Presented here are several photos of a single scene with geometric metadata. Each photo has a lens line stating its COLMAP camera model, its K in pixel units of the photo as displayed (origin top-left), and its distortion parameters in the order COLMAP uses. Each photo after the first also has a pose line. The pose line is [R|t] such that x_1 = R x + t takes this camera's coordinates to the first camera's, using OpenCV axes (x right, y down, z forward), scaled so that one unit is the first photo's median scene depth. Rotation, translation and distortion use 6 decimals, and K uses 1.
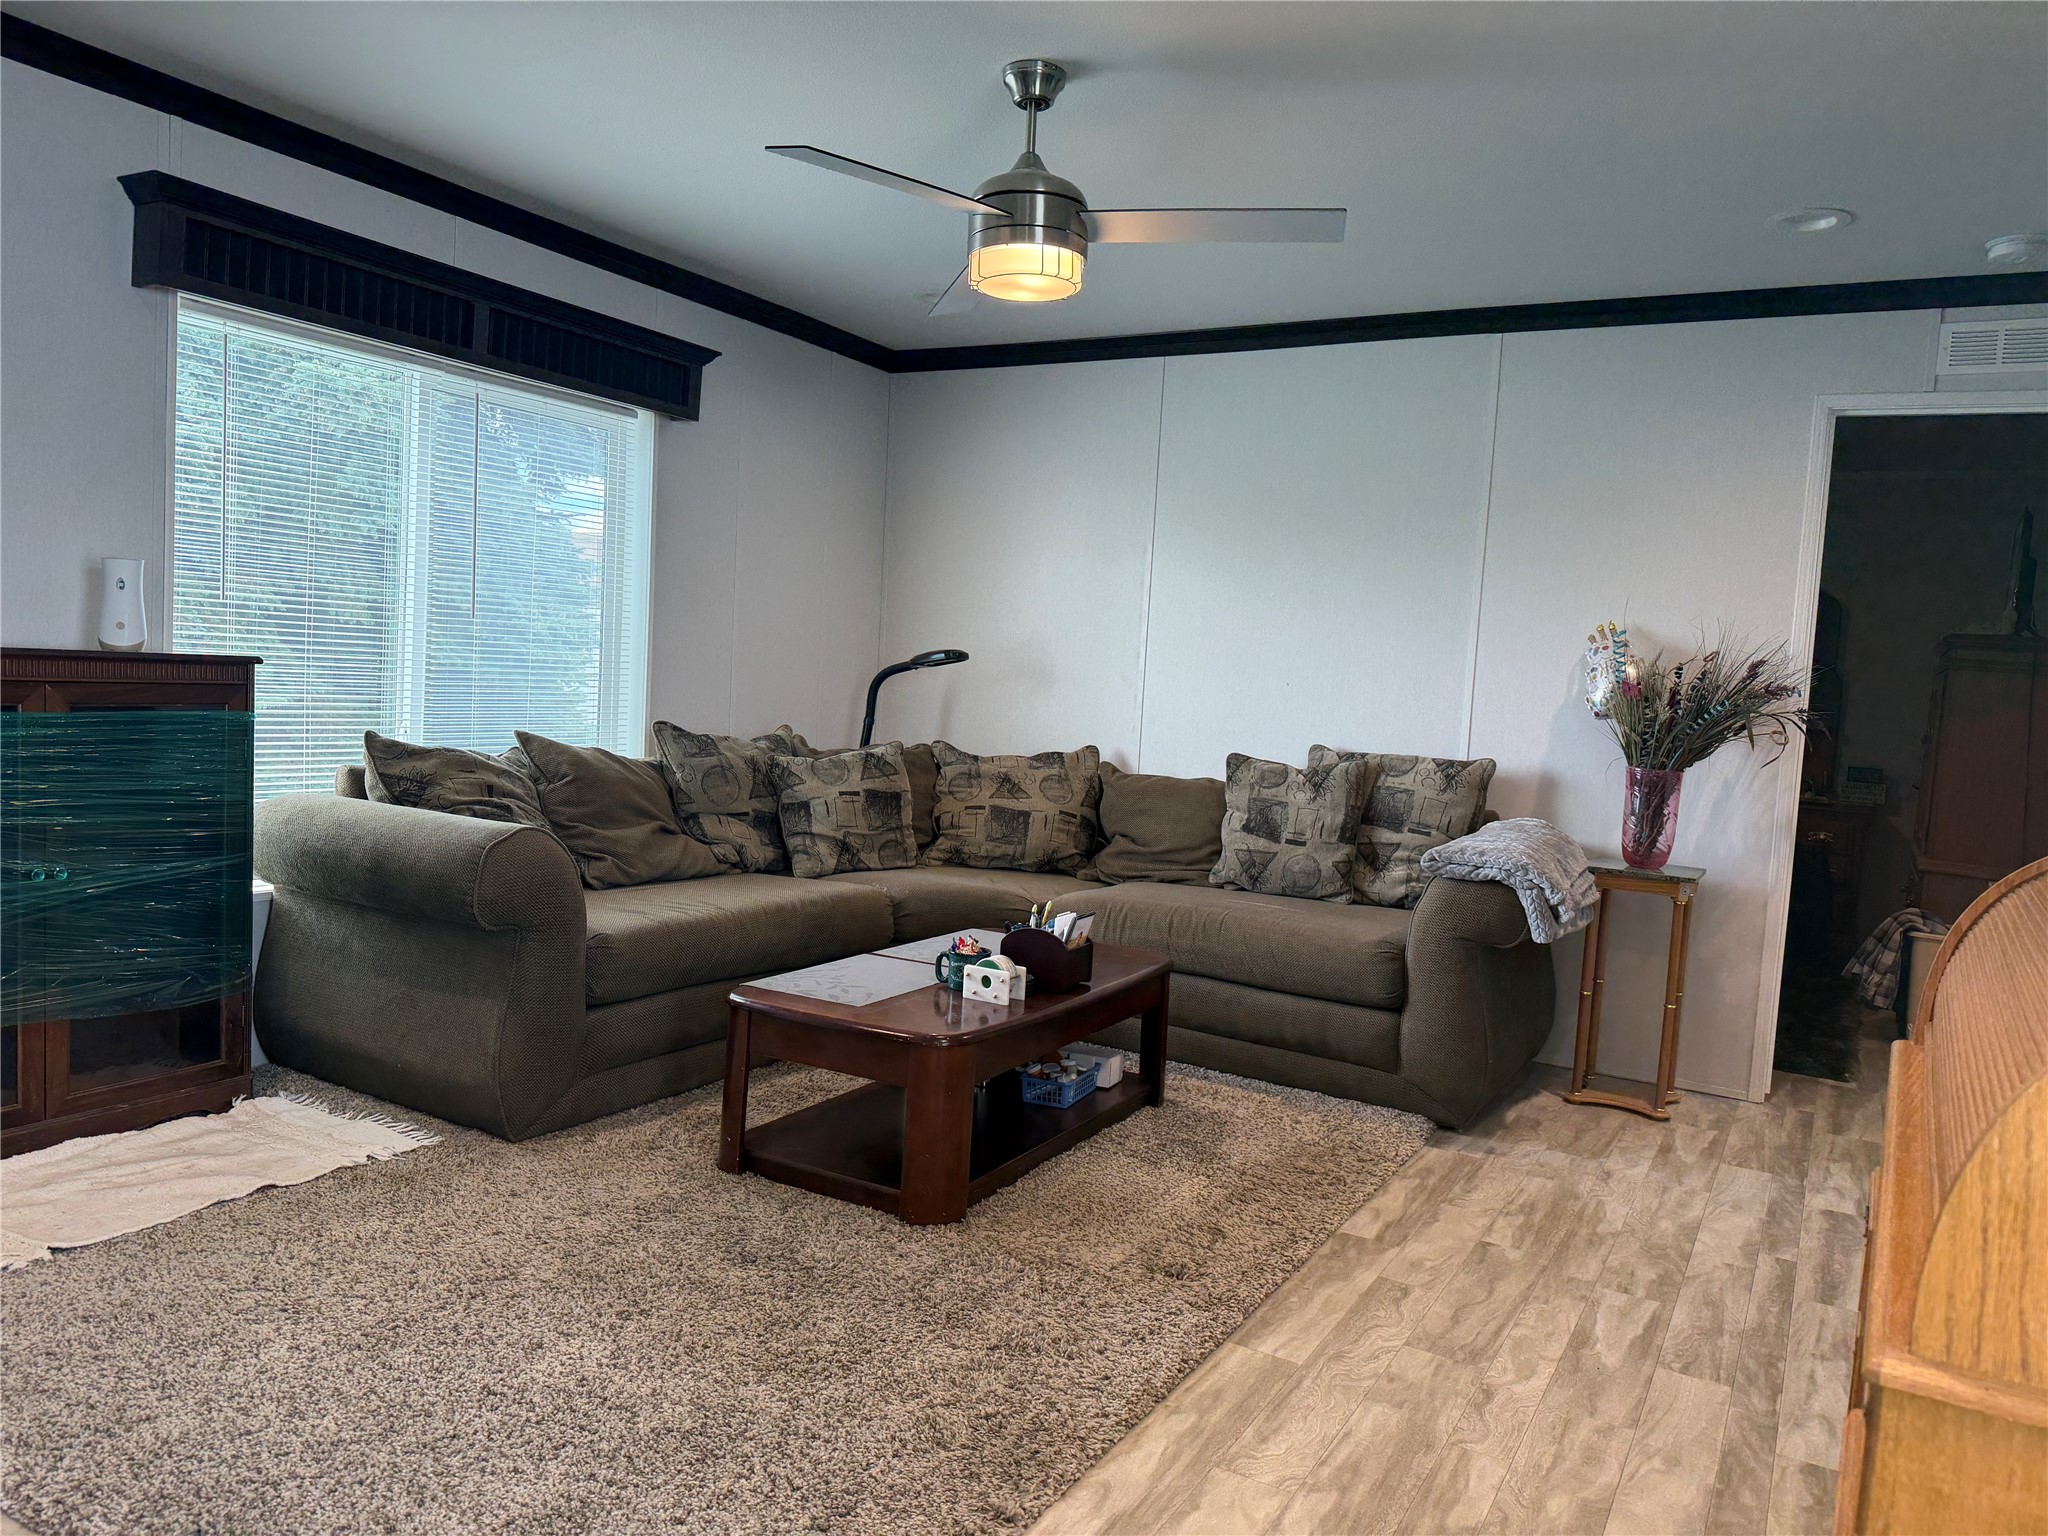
lens RADIAL K [[1452.9, 0, 1032.6], [0, 1452.9, 753.9], [0, 0, 1]] dist [0.011137, -0.039703]
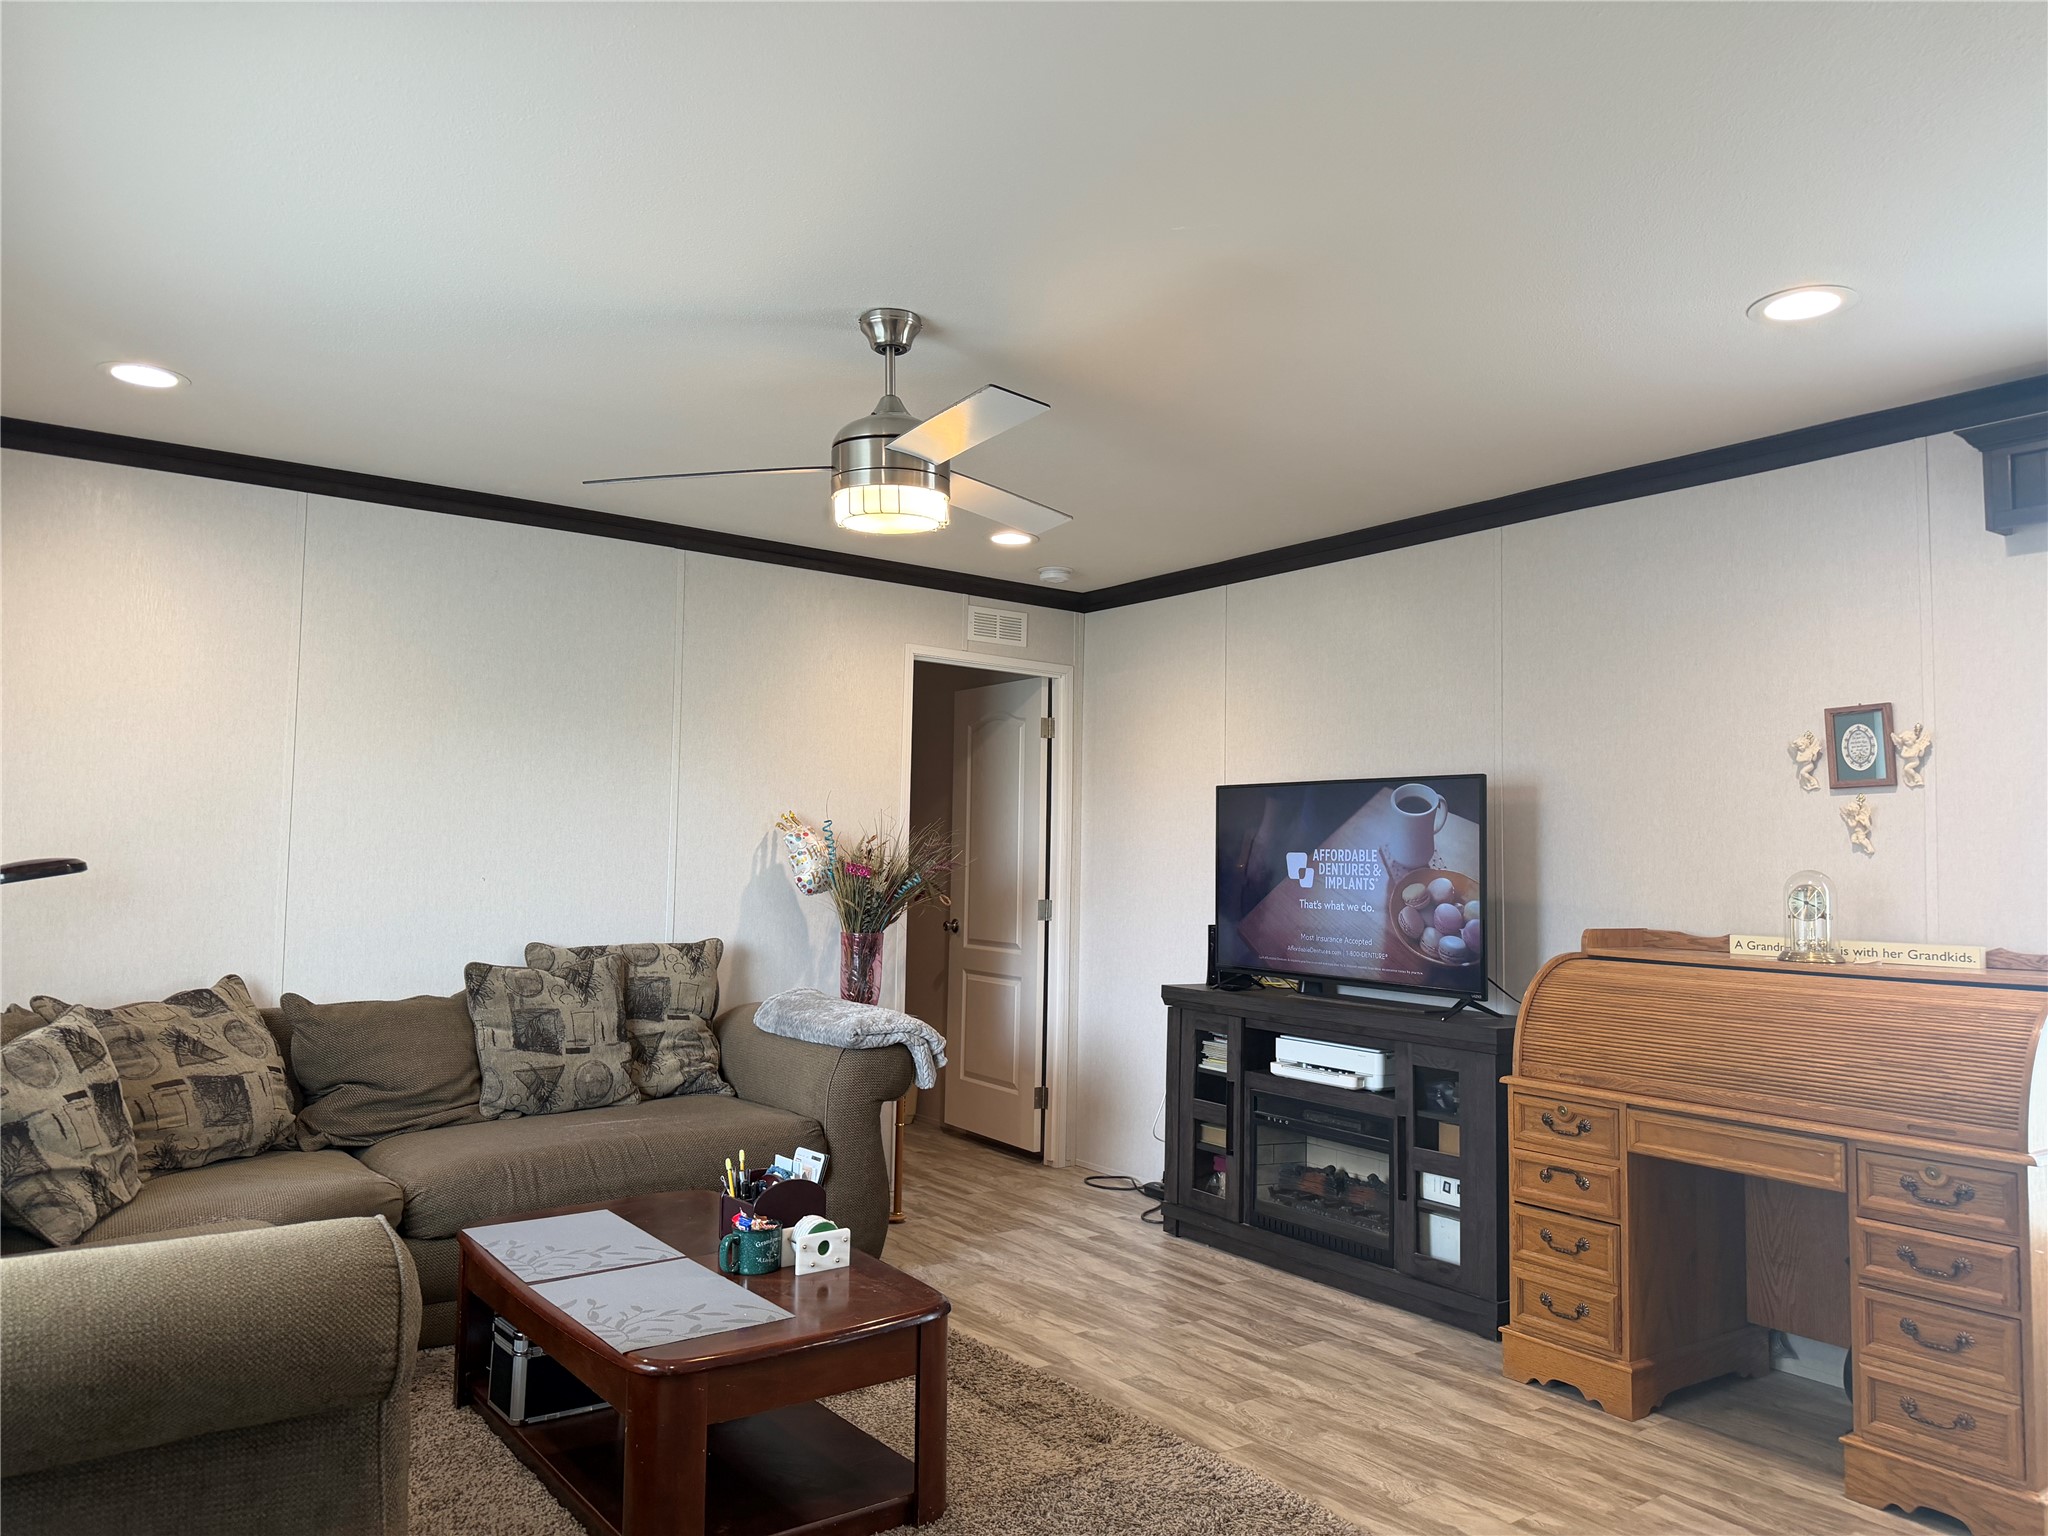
lens RADIAL K [[1452.9, 0, 1039.2], [0, 1452.9, 759.0], [0, 0, 1]] dist [0.011137, -0.039703]
pose [[0.391737, 0.005811, 0.920059, -0.574816], [0.068083, 0.997056, -0.035285, -0.074096], [-0.917555, 0.076463, 0.390188, 0.353608]]
